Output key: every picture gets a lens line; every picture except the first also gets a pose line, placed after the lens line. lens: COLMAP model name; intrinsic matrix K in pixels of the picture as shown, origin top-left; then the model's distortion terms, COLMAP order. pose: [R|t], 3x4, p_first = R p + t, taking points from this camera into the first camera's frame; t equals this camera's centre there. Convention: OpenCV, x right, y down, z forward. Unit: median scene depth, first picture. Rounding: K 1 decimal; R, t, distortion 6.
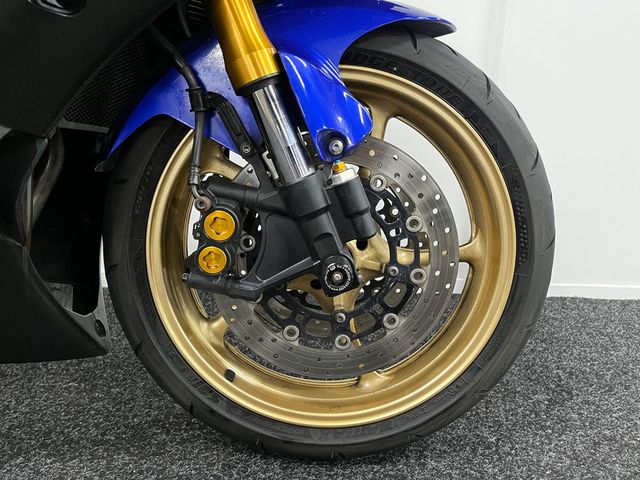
lens RADIAL K [[480.2, 0, 320.0], [0, 480.2, 240.0], [0, 0, 1]] dist [0.090137, -0.128917]
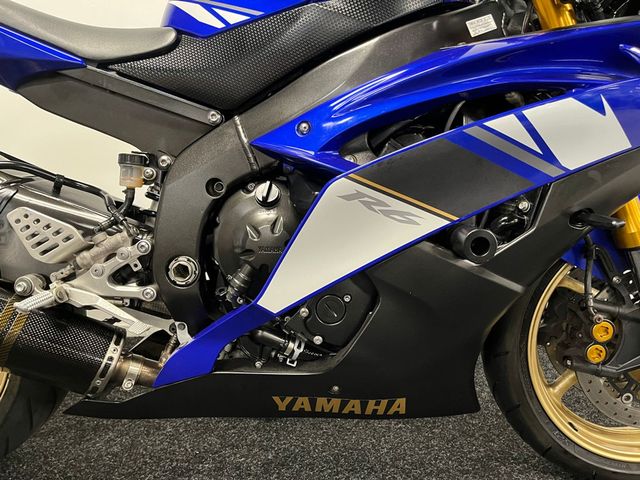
lens RADIAL K [[480.2, 0, 320.0], [0, 480.2, 240.0], [0, 0, 1]] dist [0.090137, -0.128917]
pose [[0.999576, -0.021676, 0.019422, -1.053566], [0.022746, 0.998133, -0.056679, -0.229663], [-0.018157, 0.057097, 0.998204, -0.495943]]
